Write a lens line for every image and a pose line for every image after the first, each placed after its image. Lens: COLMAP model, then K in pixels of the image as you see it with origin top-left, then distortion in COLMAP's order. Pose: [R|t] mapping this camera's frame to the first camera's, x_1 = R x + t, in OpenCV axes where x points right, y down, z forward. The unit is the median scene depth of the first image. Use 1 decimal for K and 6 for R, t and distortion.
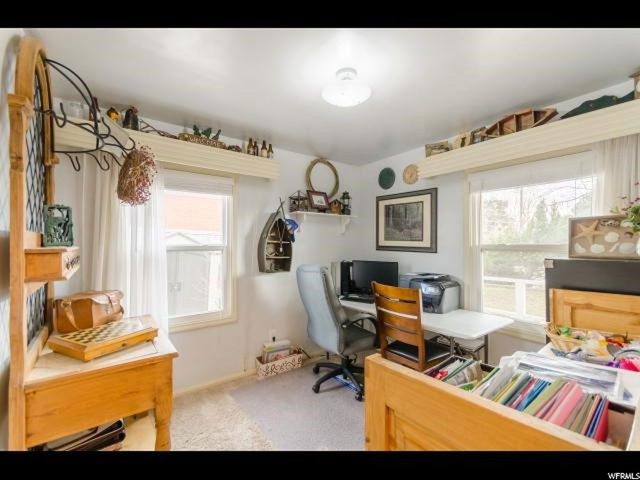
lens RADIAL K [[277.8, 0, 320.7], [0, 277.8, 241.3], [0, 0, 1]] dist [-0.000578, -0.000020]
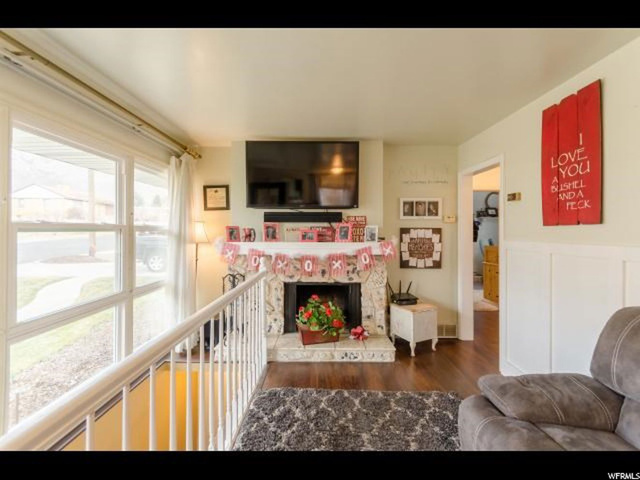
lens RADIAL K [[277.8, 0, 320.3], [0, 277.8, 234.7], [0, 0, 1]] dist [-0.000578, -0.000020]
pose [[0.789888, -0.000044, -0.613251, 0.278278], [0.003639, 0.999983, 0.004616, 0.022745], [0.613240, -0.005878, 0.789875, -1.638385]]
